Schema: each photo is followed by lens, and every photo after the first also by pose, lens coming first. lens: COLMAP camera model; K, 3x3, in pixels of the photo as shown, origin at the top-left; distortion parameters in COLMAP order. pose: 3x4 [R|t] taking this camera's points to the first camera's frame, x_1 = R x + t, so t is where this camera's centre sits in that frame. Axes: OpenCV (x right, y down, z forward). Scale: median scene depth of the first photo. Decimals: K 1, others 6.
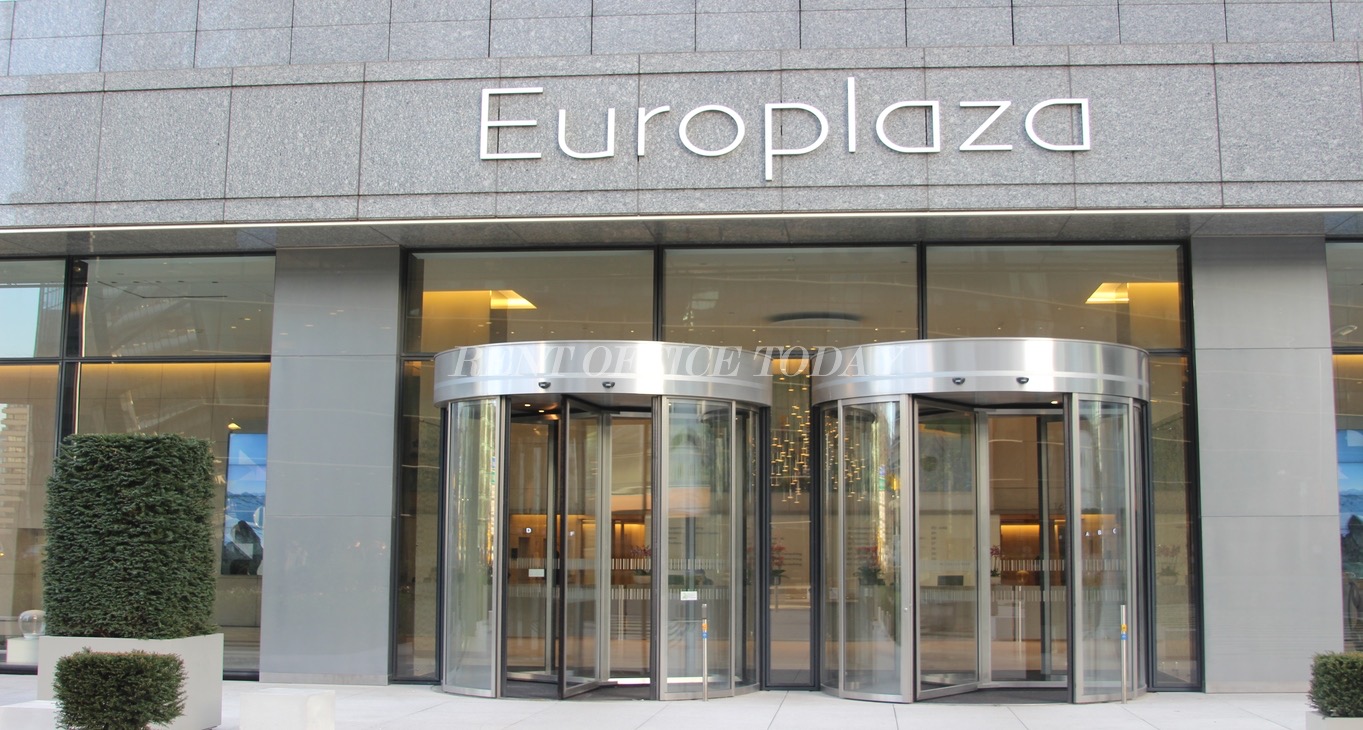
lens RADIAL K [[1741.2, 0, 681.5], [0, 1741.2, 365.0], [0, 0, 1]] dist [-0.135254, 0.052719]
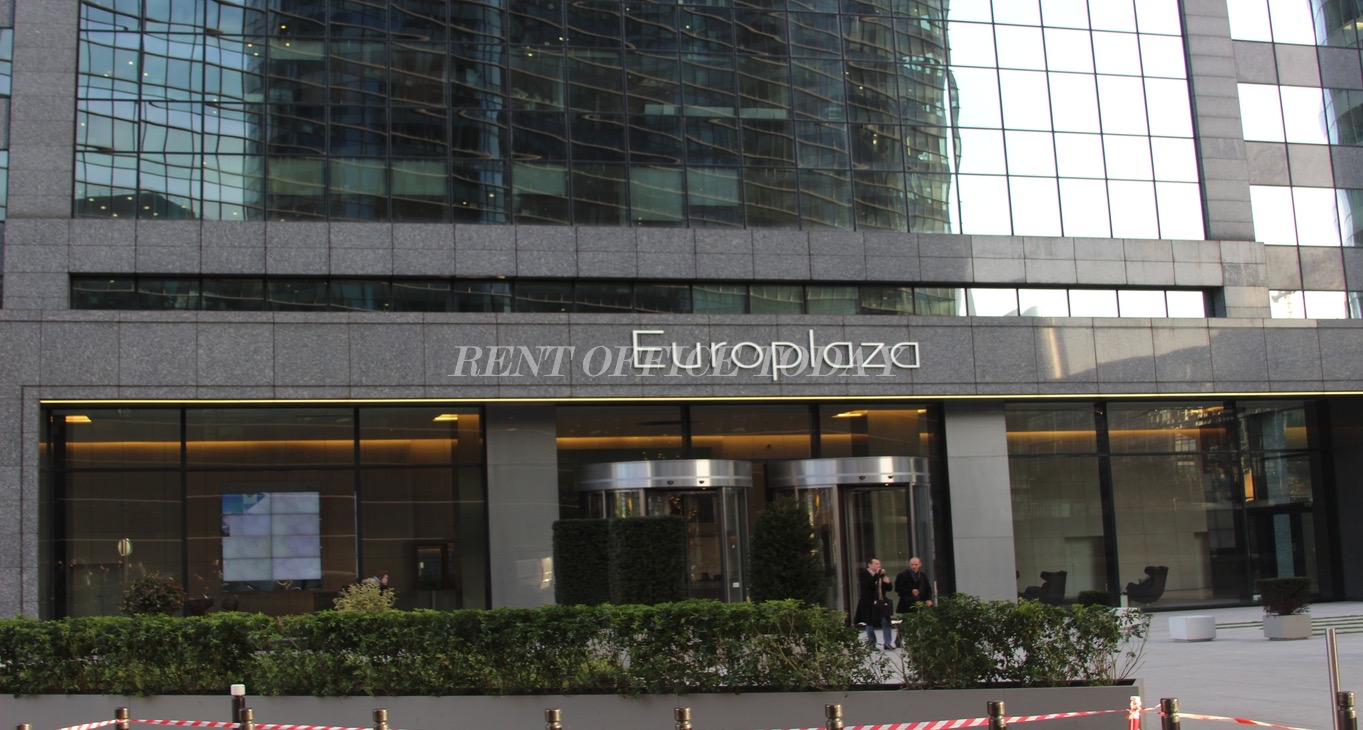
lens RADIAL K [[1741.2, 0, 681.5], [0, 1741.2, 365.0], [0, 0, 1]] dist [-0.135254, 0.052719]
pose [[0.935053, 0.007335, 0.354432, -0.761128], [-0.005329, 0.999964, -0.006636, -0.108832], [-0.354468, 0.004316, 0.935058, -0.850856]]
